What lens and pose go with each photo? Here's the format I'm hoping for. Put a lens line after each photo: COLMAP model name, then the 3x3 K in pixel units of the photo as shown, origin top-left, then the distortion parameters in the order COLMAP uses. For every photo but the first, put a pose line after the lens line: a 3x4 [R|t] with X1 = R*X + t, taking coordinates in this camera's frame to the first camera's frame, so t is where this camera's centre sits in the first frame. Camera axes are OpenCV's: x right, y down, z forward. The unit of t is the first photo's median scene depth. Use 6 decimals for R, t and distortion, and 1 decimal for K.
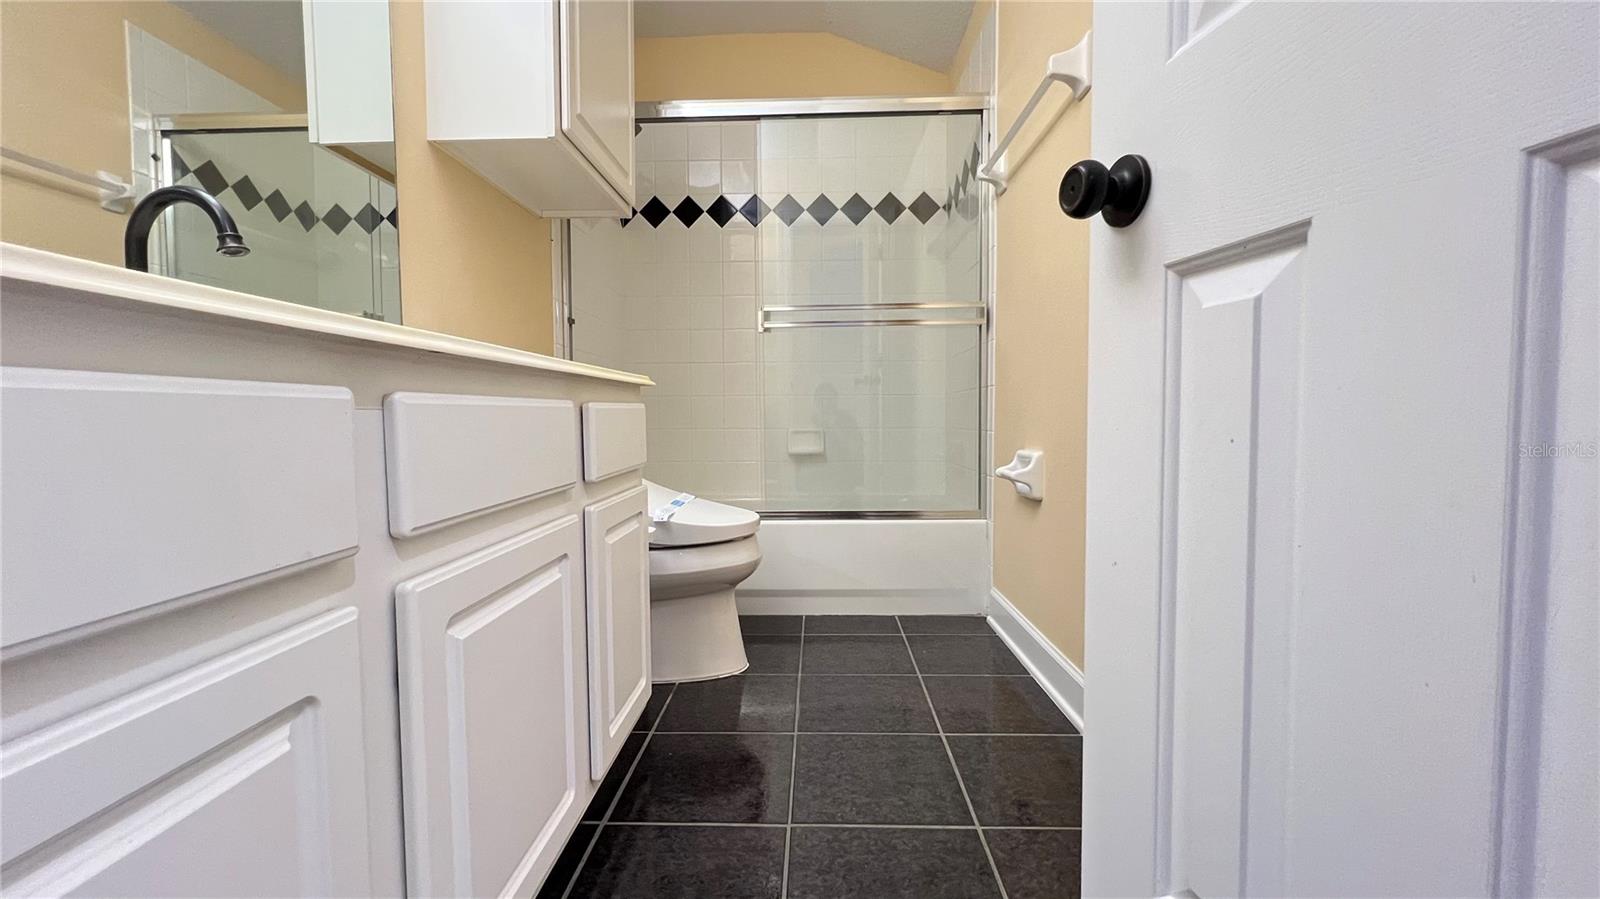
lens RADIAL K [[641.3, 0, 794.9], [0, 641.3, 448.1], [0, 0, 1]] dist [0.000707, 0.000132]
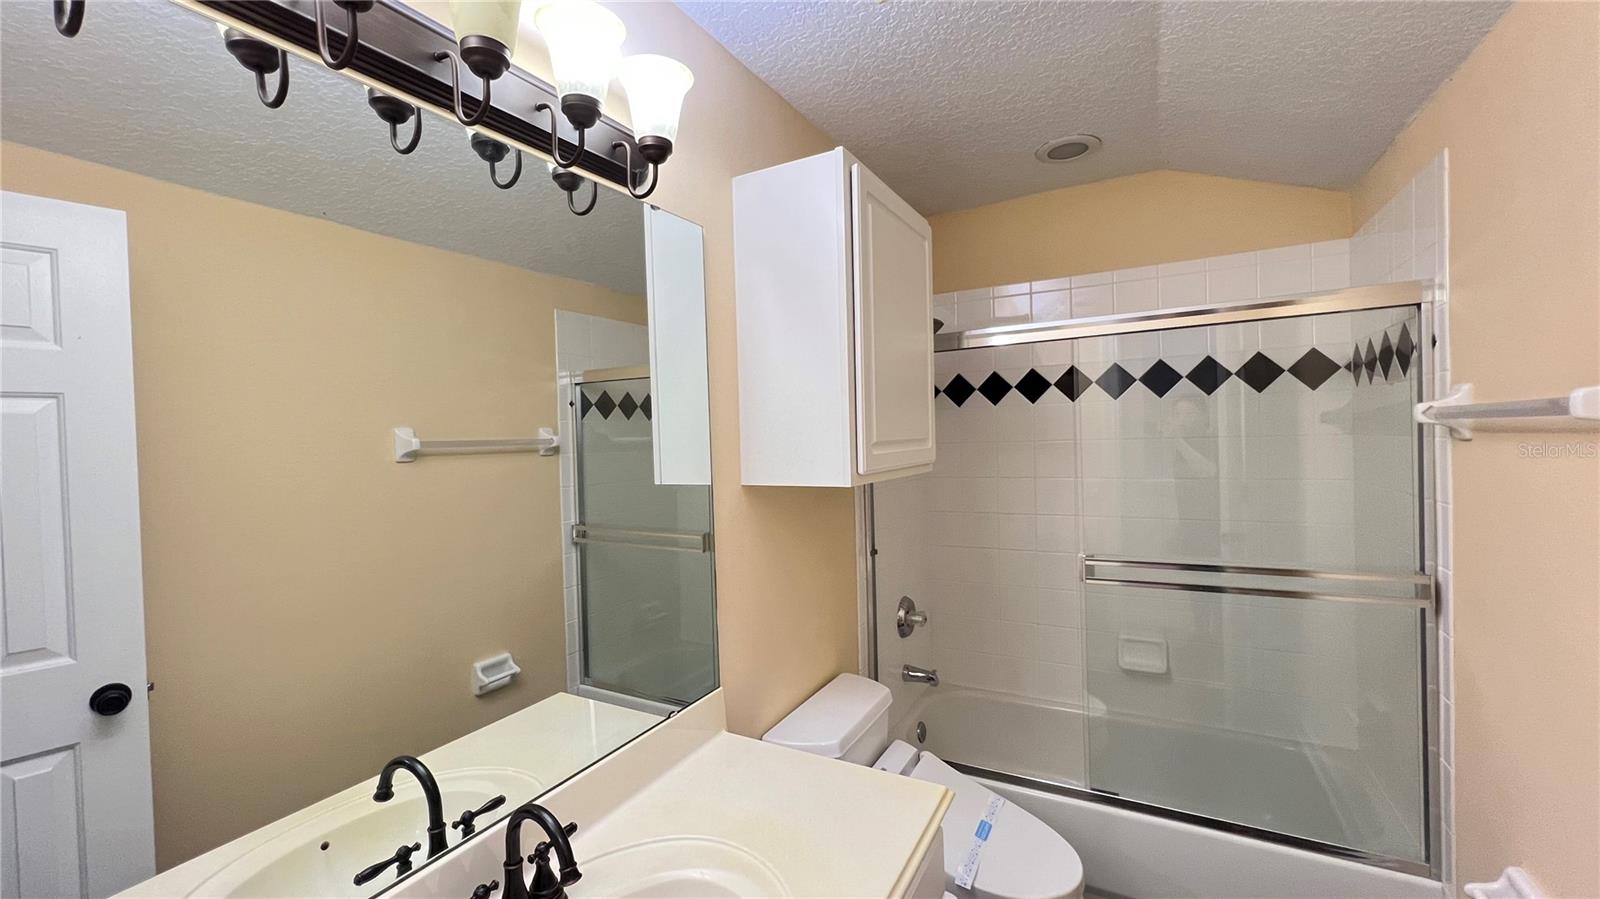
lens RADIAL K [[641.3, 0, 794.9], [0, 641.3, 448.1], [0, 0, 1]] dist [0.000707, 0.000132]
pose [[0.889160, -0.013446, -0.457398, 0.000593], [0.003385, 0.999734, -0.022810, -0.337400], [0.457583, 0.018733, 0.888969, 0.052024]]
